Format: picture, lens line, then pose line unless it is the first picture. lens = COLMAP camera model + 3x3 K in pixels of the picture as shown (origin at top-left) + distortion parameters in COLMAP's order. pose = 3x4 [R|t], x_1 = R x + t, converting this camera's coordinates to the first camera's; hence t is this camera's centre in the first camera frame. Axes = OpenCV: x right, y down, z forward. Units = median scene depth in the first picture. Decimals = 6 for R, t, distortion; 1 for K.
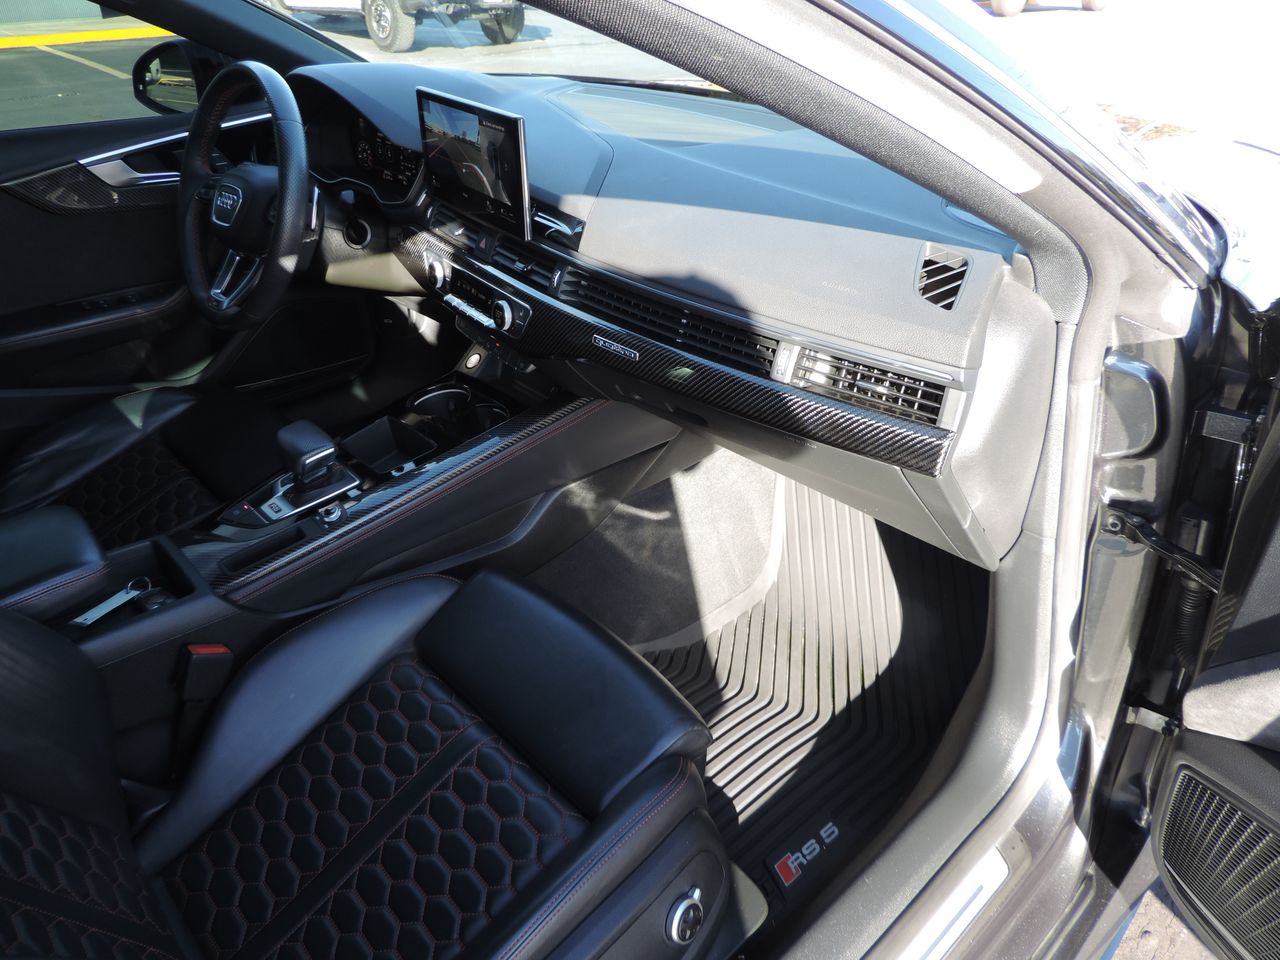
lens RADIAL K [[905.8, 0, 641.3], [0, 905.8, 478.6], [0, 0, 1]] dist [-0.011869, 0.004720]
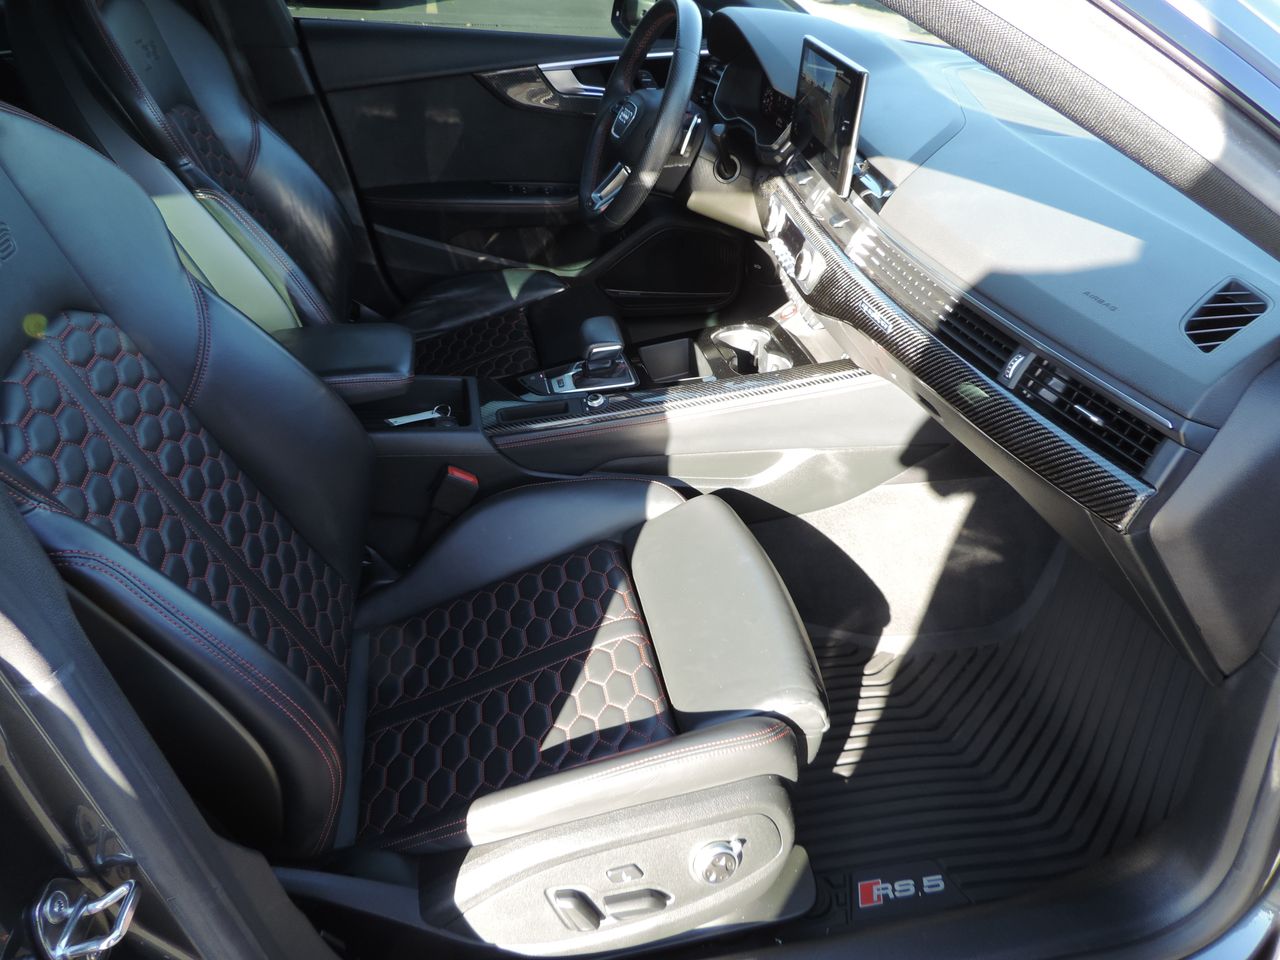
lens RADIAL K [[905.8, 0, 639.2], [0, 905.8, 480.8], [0, 0, 1]] dist [-0.011869, 0.004720]
pose [[0.855007, 0.327260, -0.402323, 0.175776], [-0.318980, 0.943517, 0.089593, 0.014366], [0.408919, 0.051730, 0.911103, 0.011705]]
